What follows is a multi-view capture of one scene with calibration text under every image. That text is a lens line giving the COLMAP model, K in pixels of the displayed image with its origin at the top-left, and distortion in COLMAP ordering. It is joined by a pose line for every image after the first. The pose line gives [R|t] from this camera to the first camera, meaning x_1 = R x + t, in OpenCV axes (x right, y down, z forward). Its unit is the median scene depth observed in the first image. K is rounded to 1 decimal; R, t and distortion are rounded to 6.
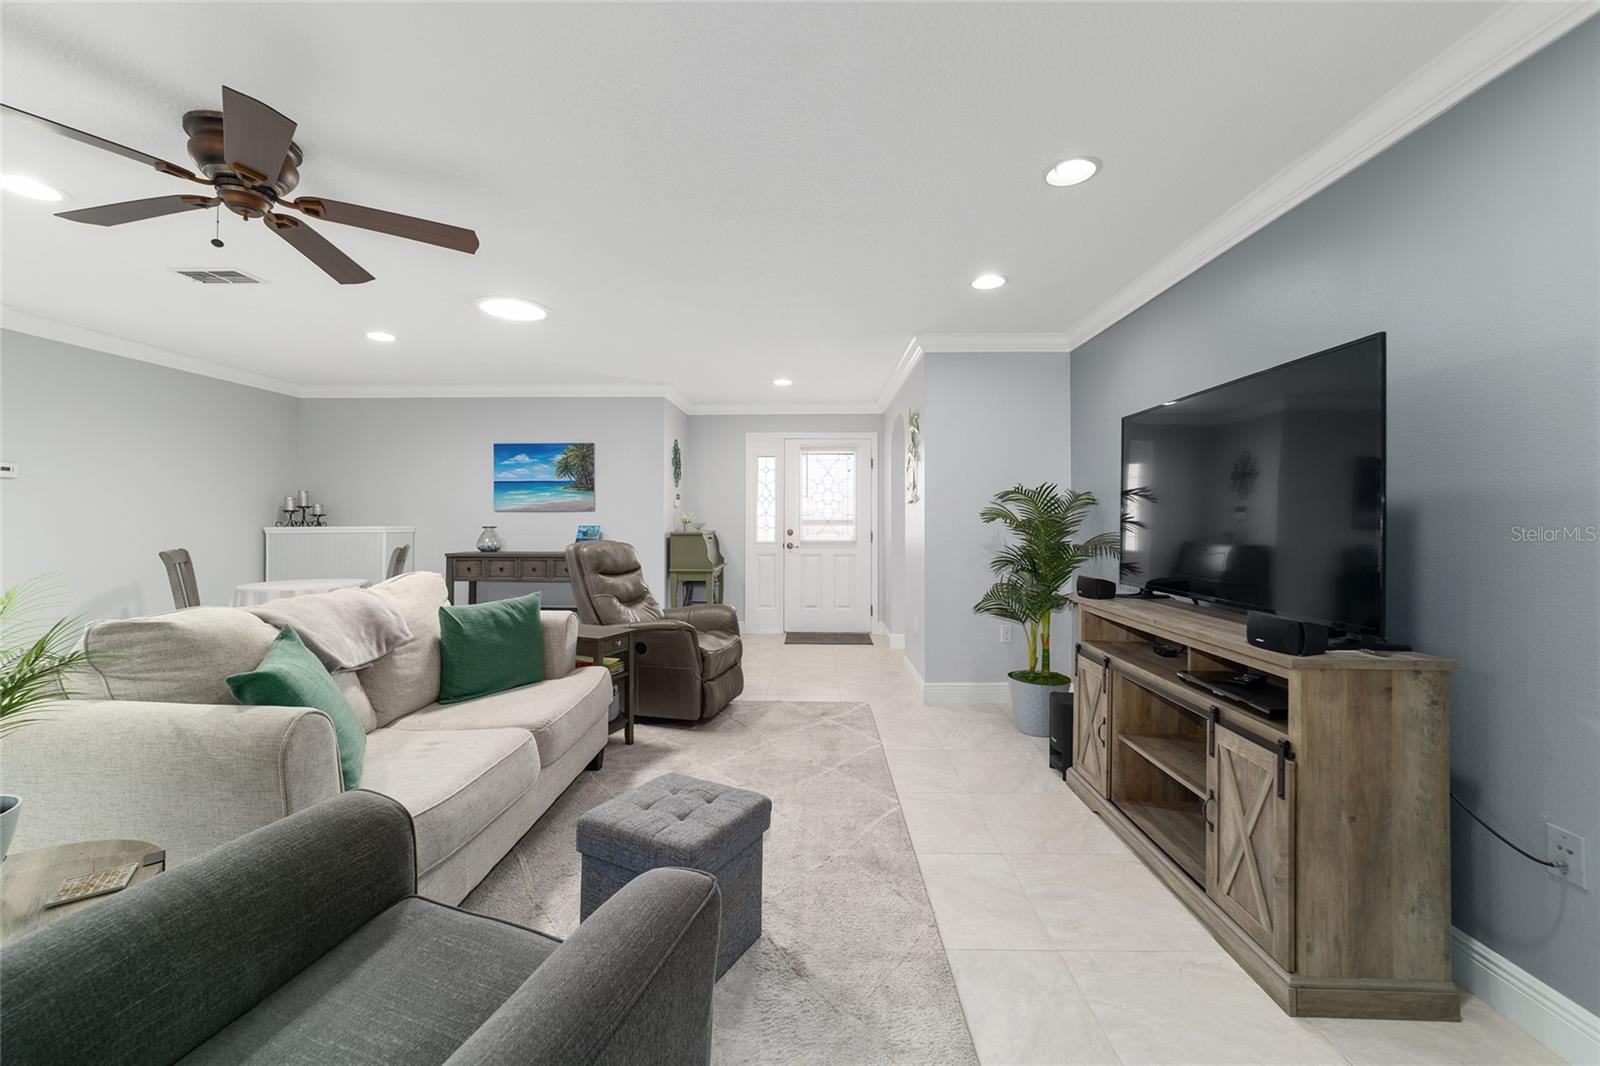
lens RADIAL K [[614.0, 0, 804.5], [0, 614.0, 516.1], [0, 0, 1]] dist [-0.019335, 0.008879]
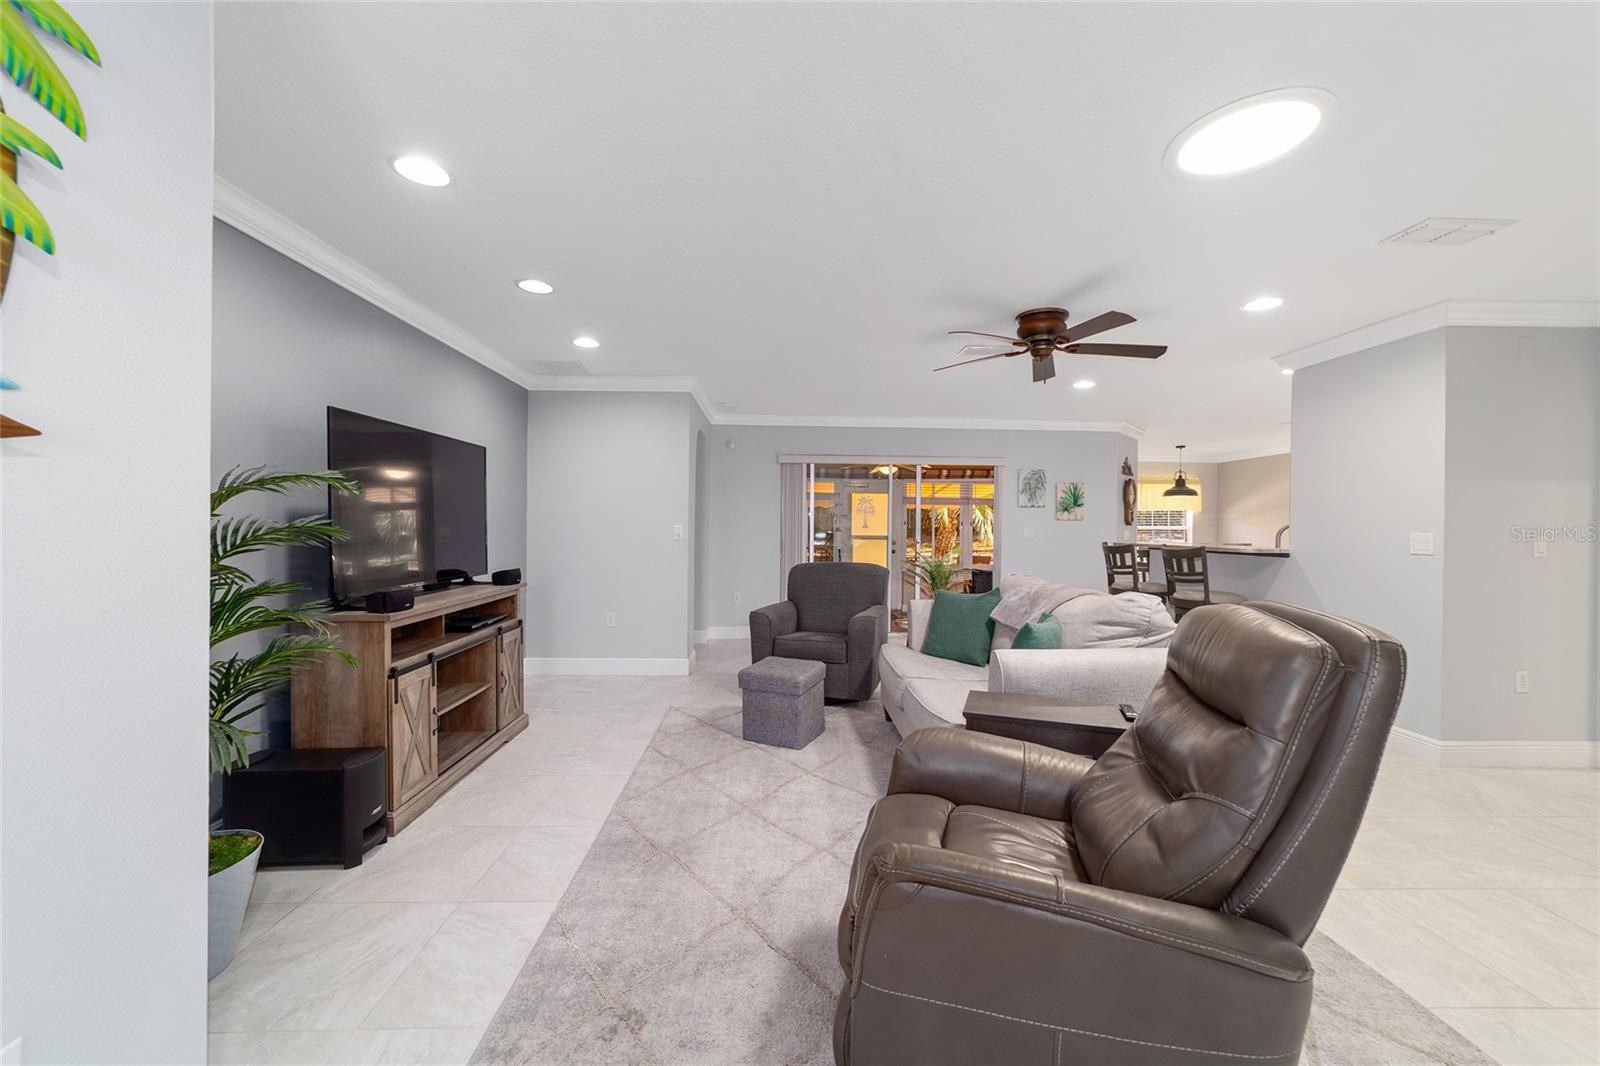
lens RADIAL K [[614.0, 0, 797.4], [0, 614.0, 529.0], [0, 0, 1]] dist [-0.019335, 0.008879]
pose [[-0.998528, -0.010986, -0.053115, -0.043924], [-0.011065, 0.999938, 0.001197, 0.000672], [0.053098, 0.001783, -0.998588, 0.980989]]
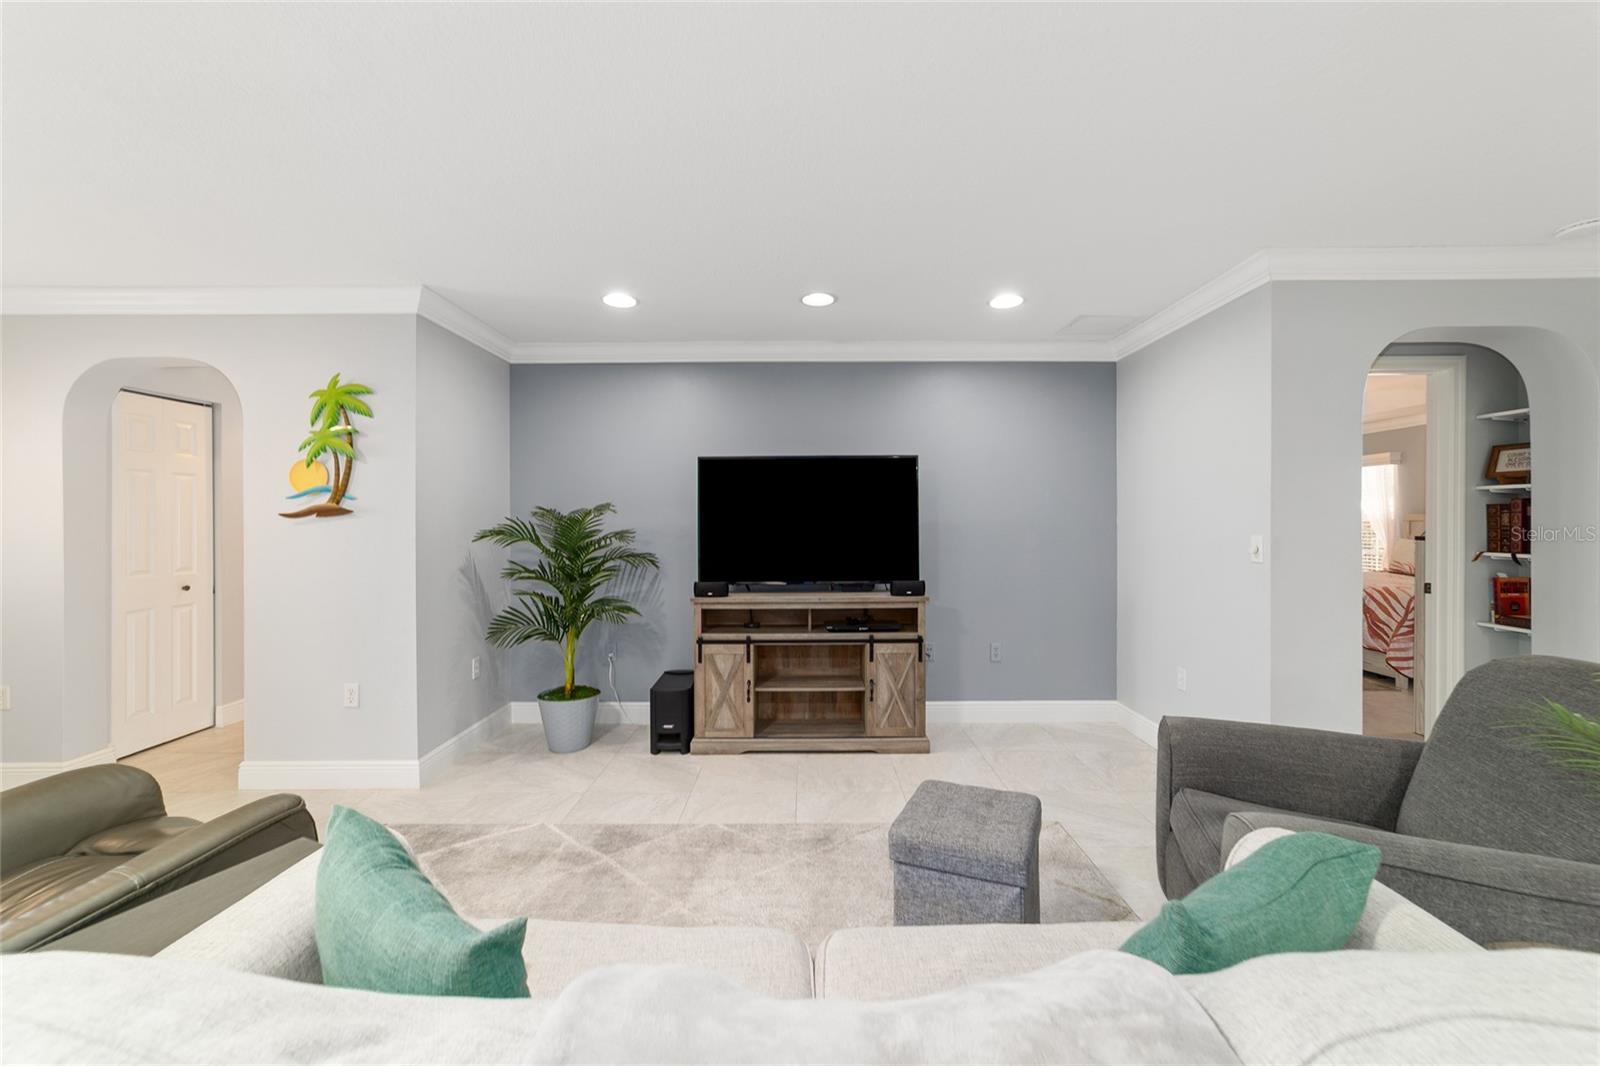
lens RADIAL K [[614.0, 0, 801.6], [0, 614.0, 526.4], [0, 0, 1]] dist [-0.019335, 0.008879]
pose [[-0.007751, -0.010237, 0.999918, -0.408484], [-0.000957, 0.999947, 0.010230, -0.014248], [-0.999970, -0.000877, -0.007760, 0.413413]]
